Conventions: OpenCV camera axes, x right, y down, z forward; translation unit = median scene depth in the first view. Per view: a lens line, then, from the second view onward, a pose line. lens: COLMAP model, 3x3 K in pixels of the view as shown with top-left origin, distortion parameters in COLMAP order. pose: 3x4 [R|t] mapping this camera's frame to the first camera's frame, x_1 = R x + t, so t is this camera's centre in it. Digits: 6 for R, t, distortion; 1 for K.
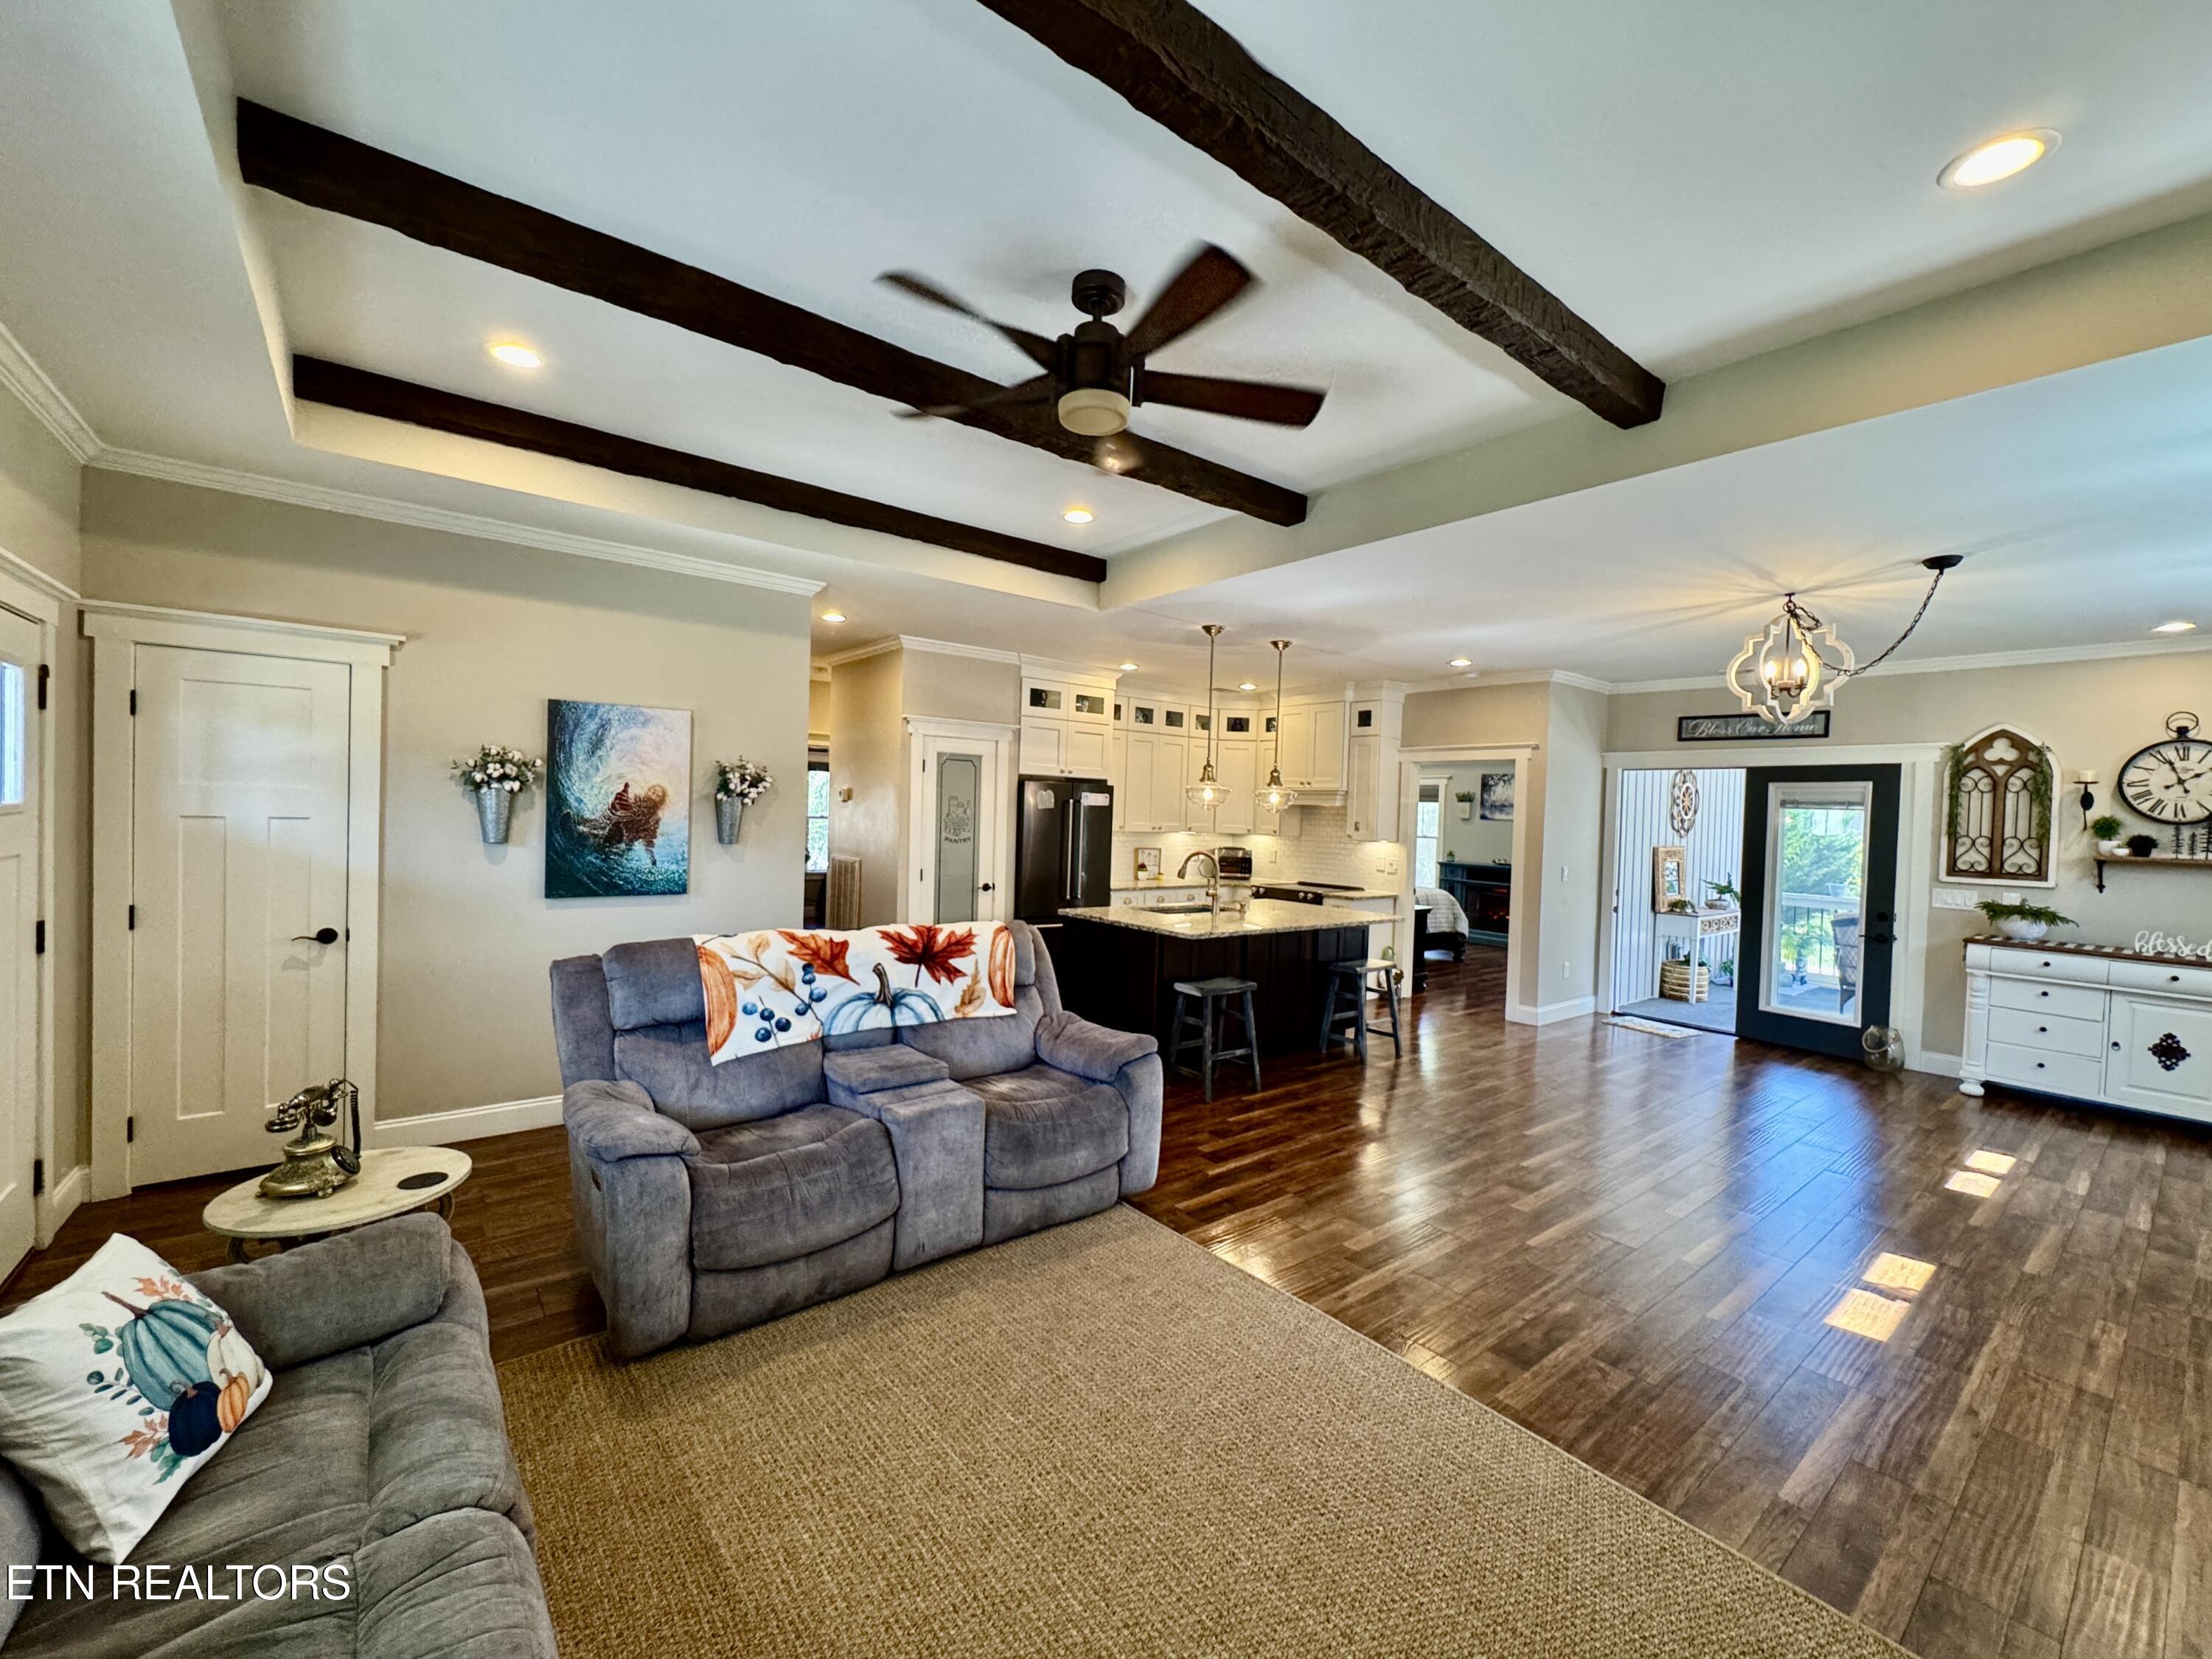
lens RADIAL K [[889.4, 0, 1134.4], [0, 889.4, 820.0], [0, 0, 1]] dist [0.002184, -0.001380]
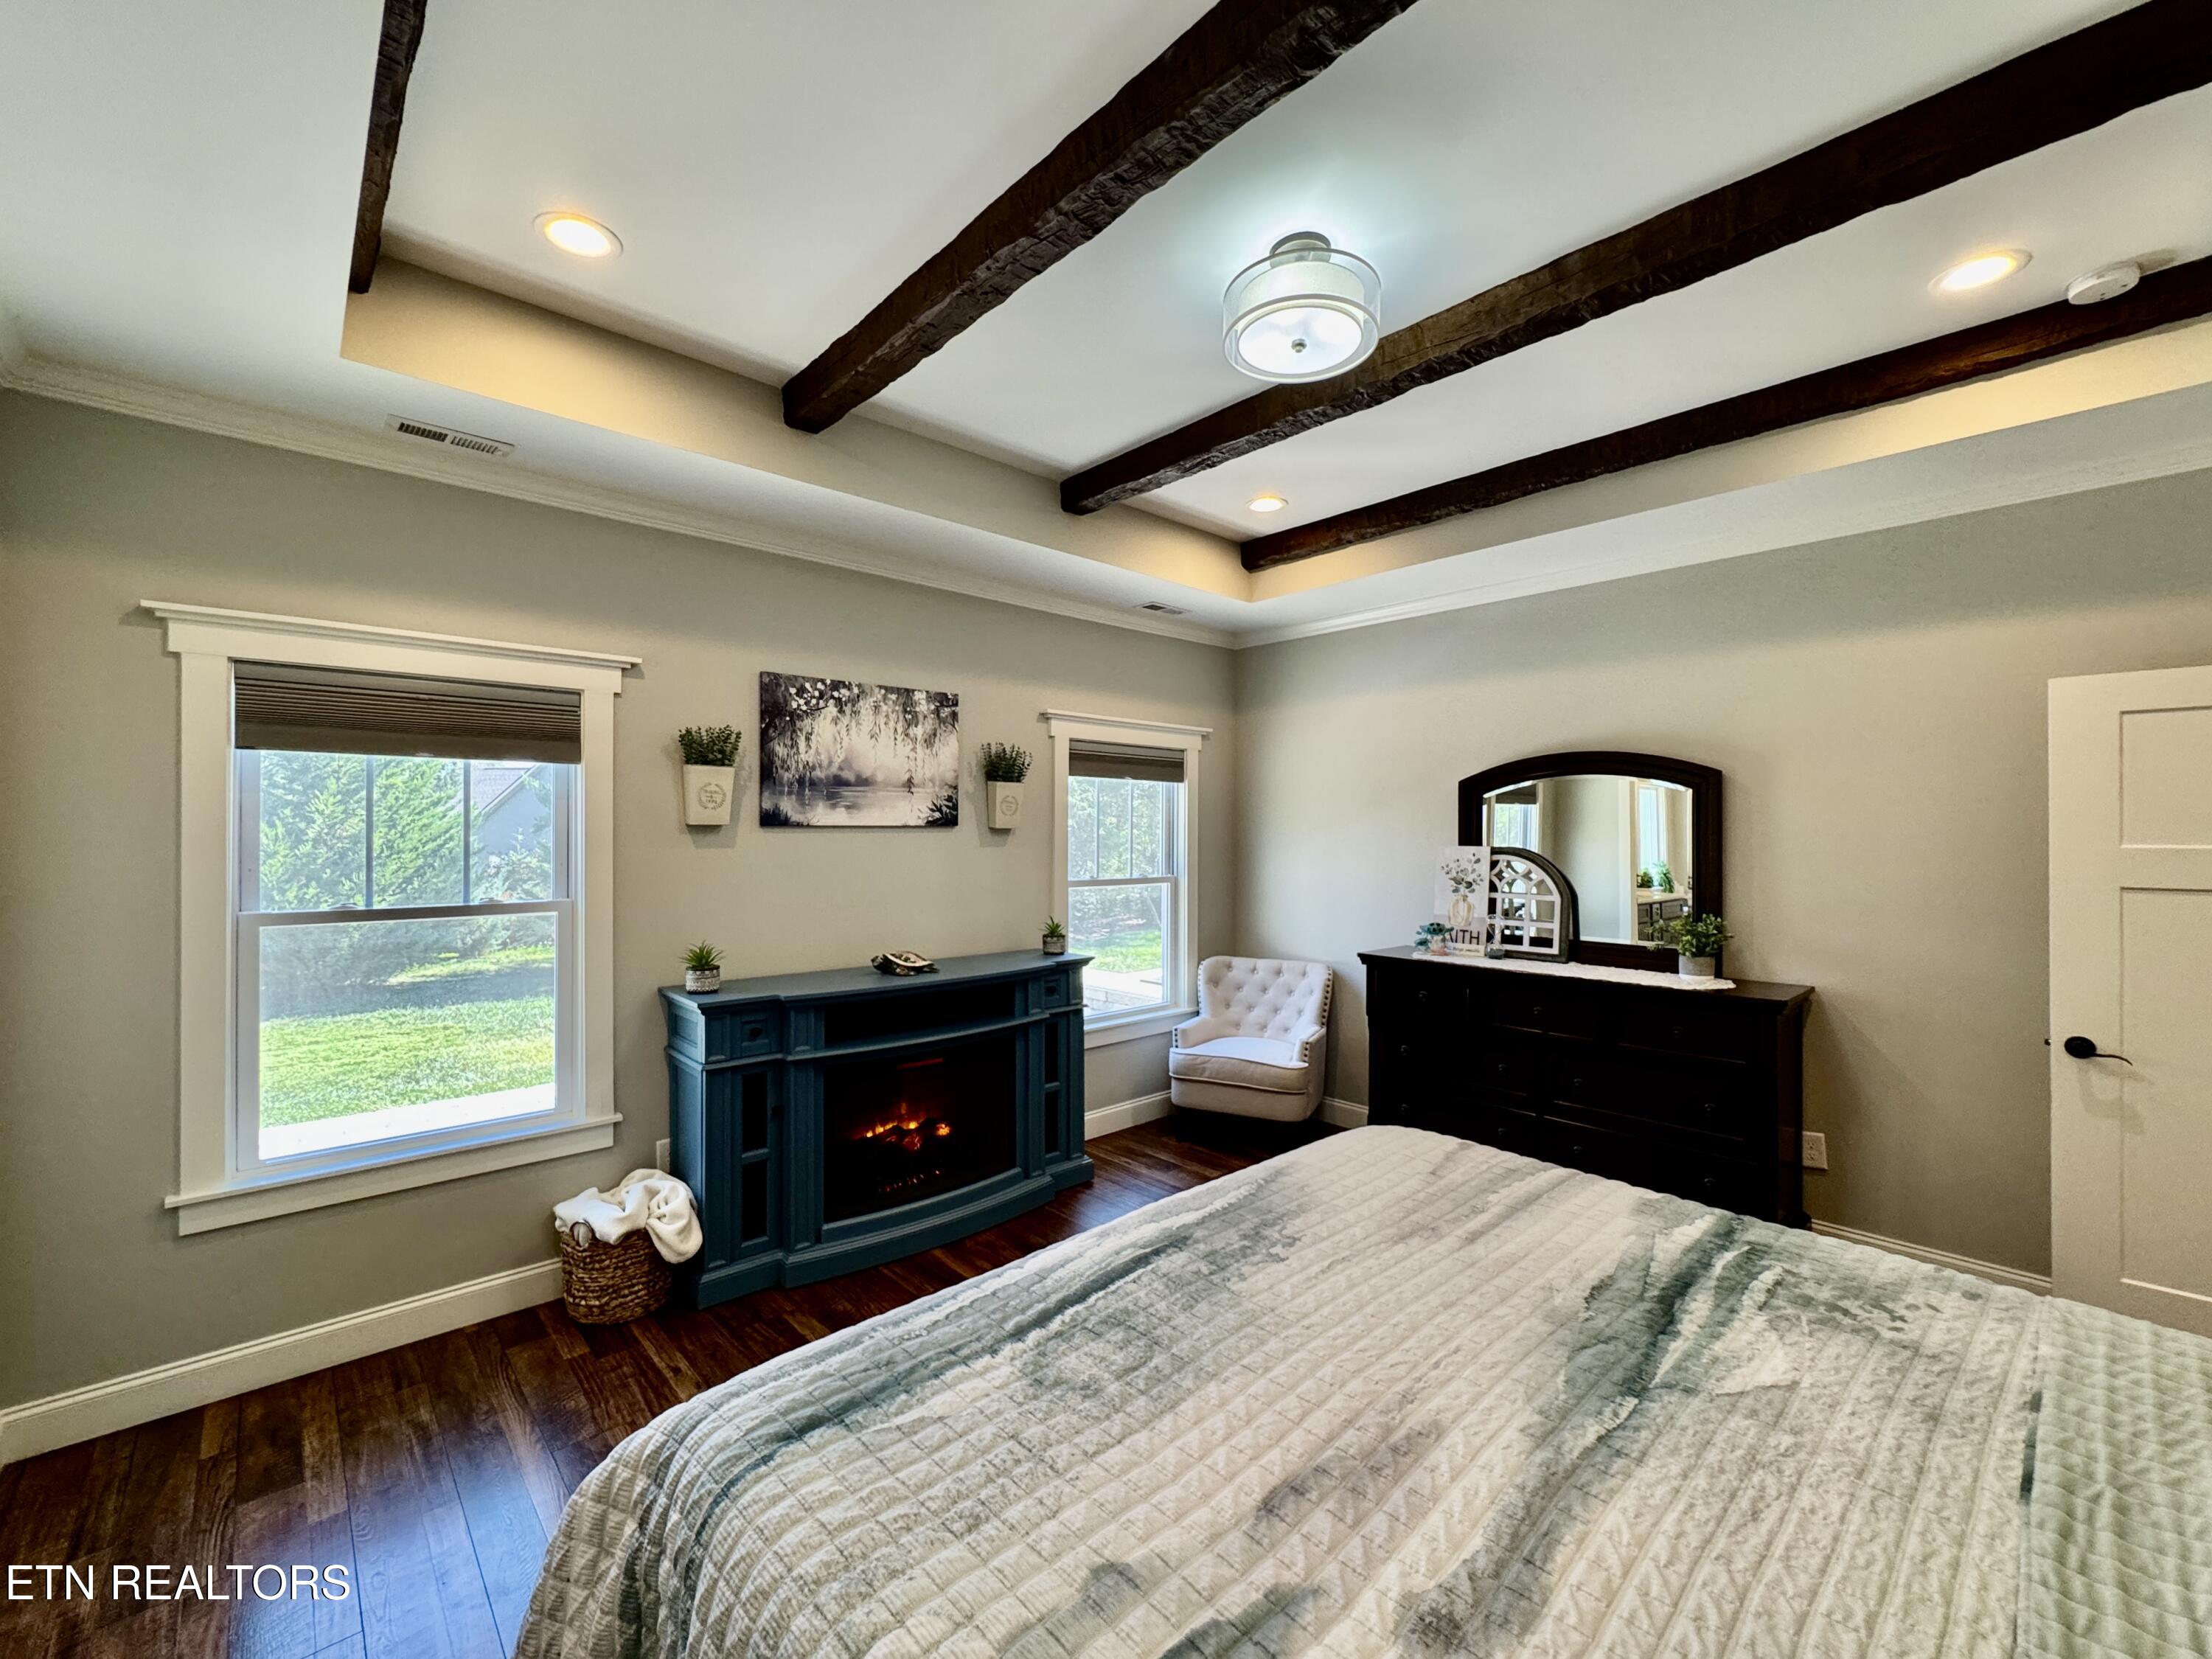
lens RADIAL K [[889.4, 0, 1104.4], [0, 889.4, 831.8], [0, 0, 1]] dist [0.002184, -0.001380]
pose [[-0.034799, -0.028169, 0.998997, 0.189634], [0.011973, 0.999519, 0.028600, -0.013165], [-0.999323, 0.012956, -0.034445, 1.834565]]
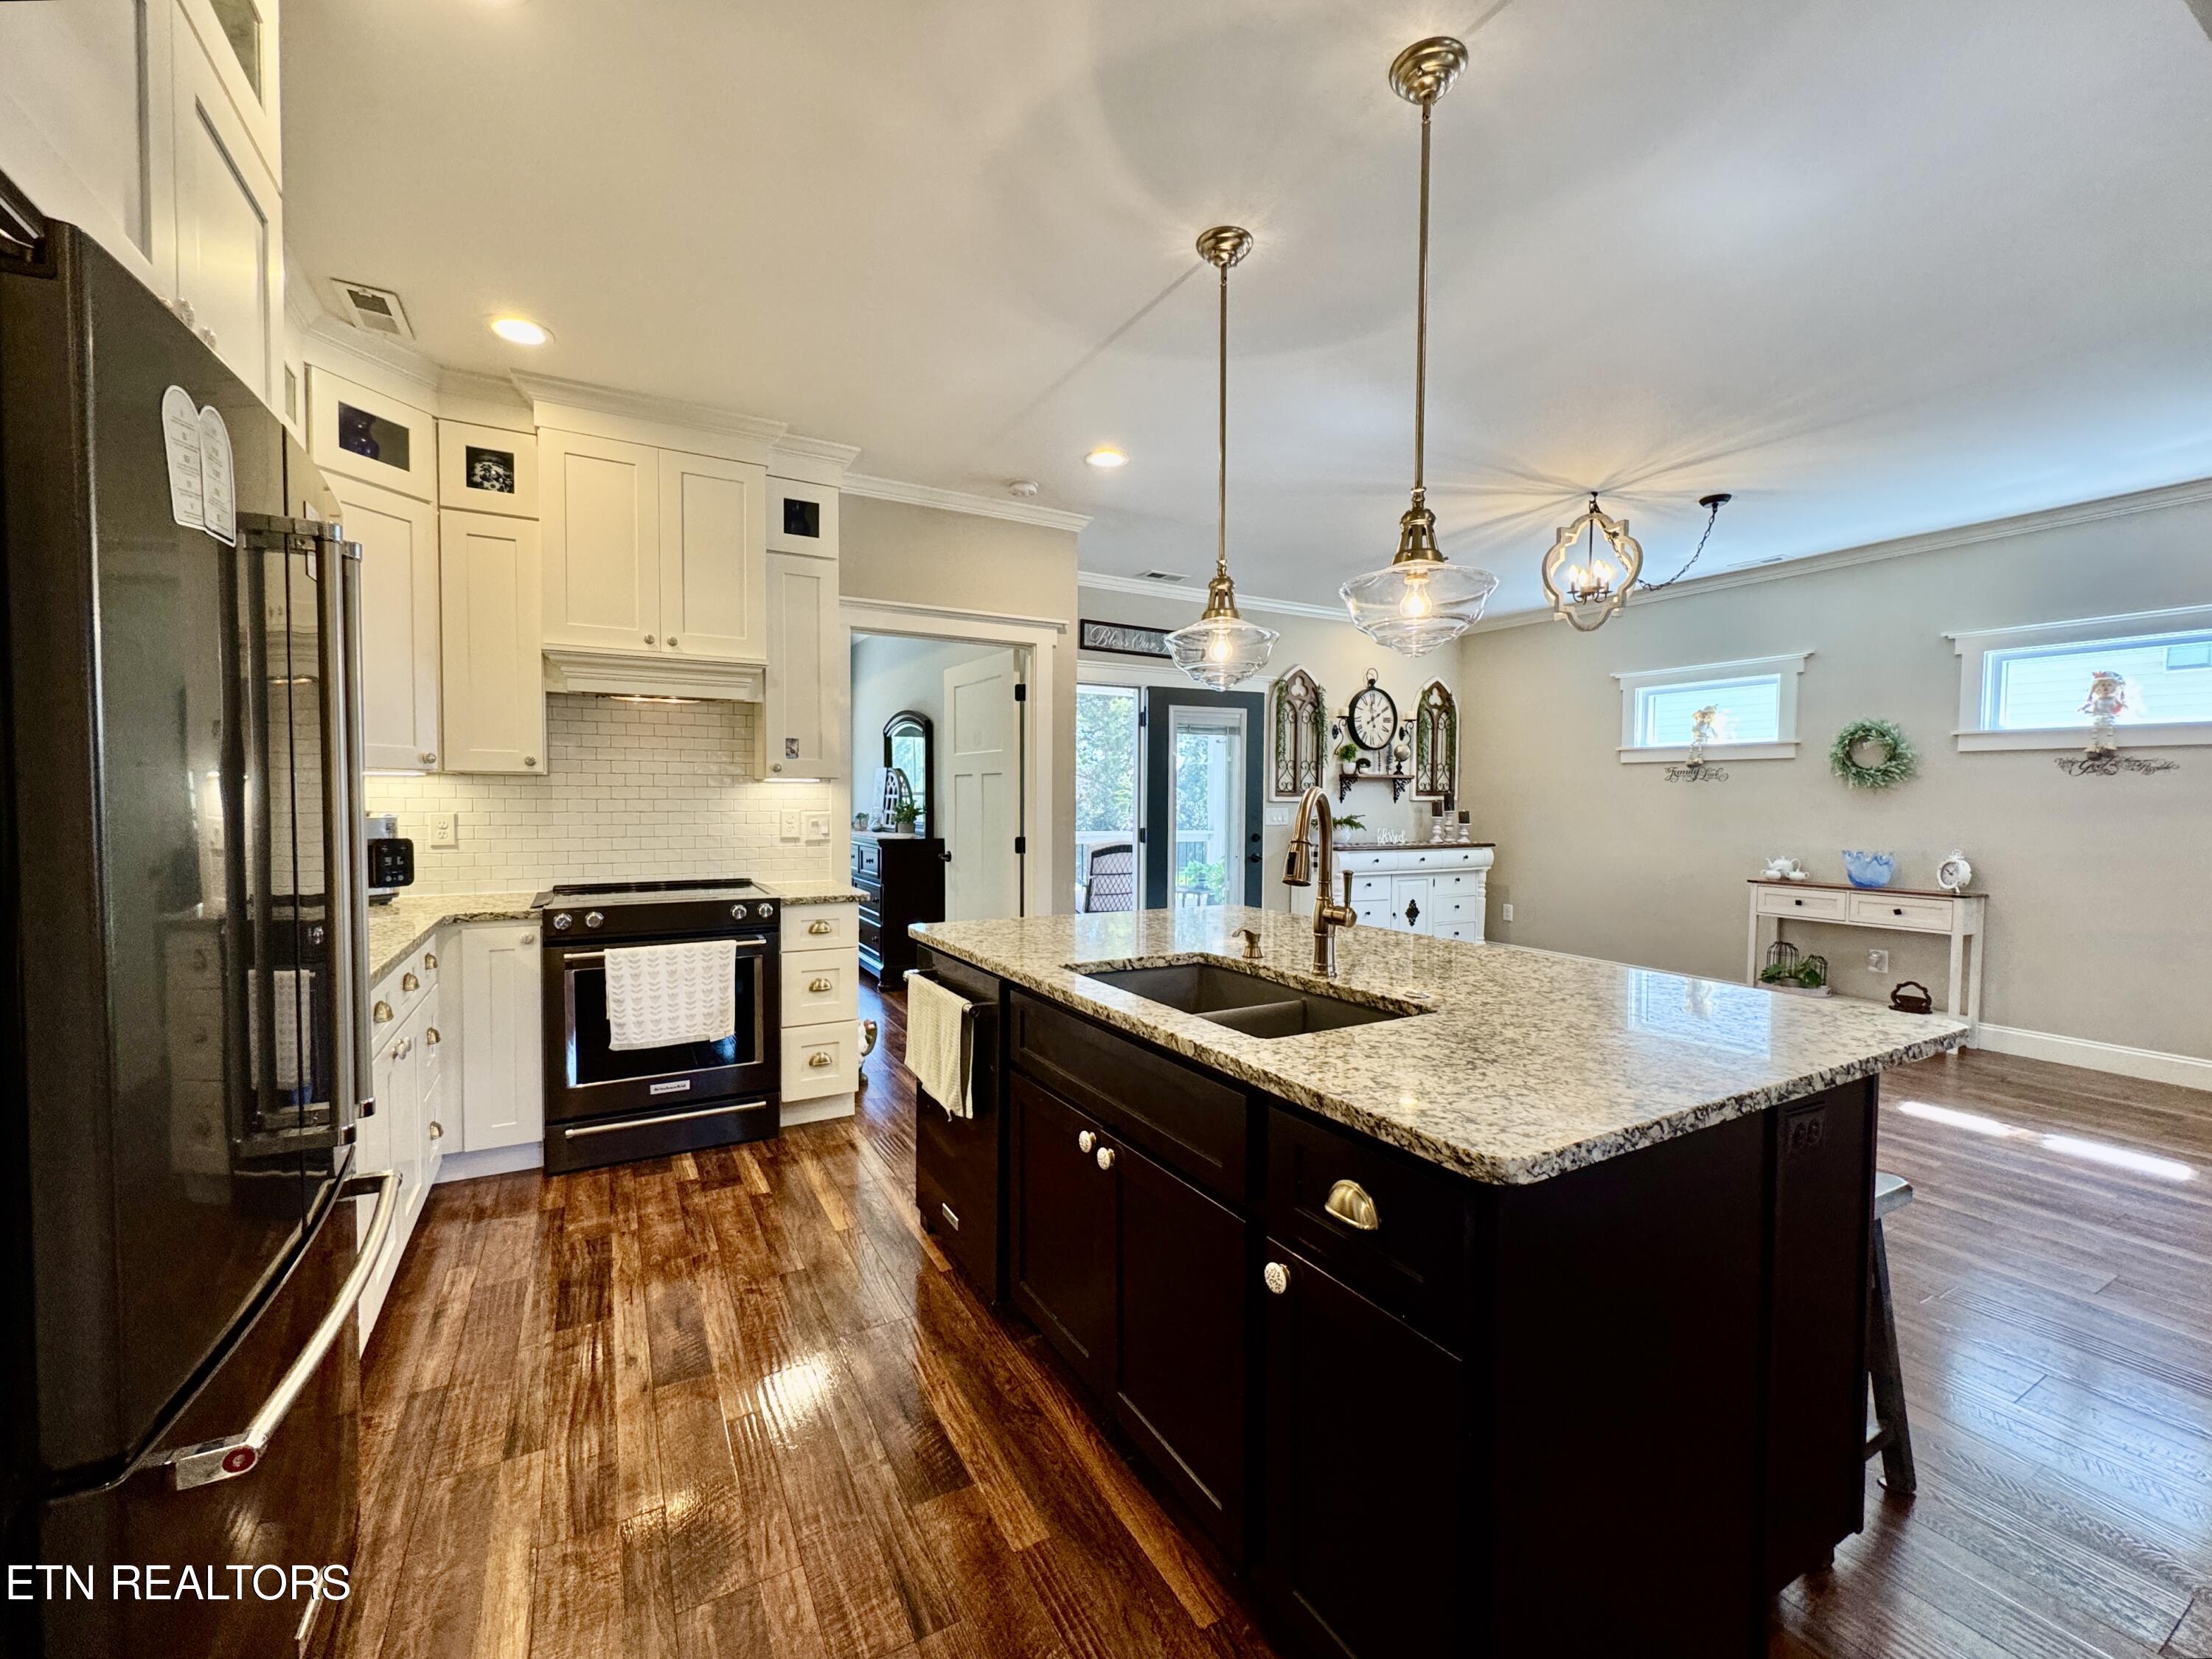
lens RADIAL K [[889.4, 0, 1067.1], [0, 889.4, 834.1], [0, 0, 1]] dist [0.002184, -0.001380]
pose [[0.206753, -0.072188, 0.975726, -0.242340], [0.009007, 0.997373, 0.071881, 0.026637], [-0.978352, -0.006073, 0.206860, 0.995658]]
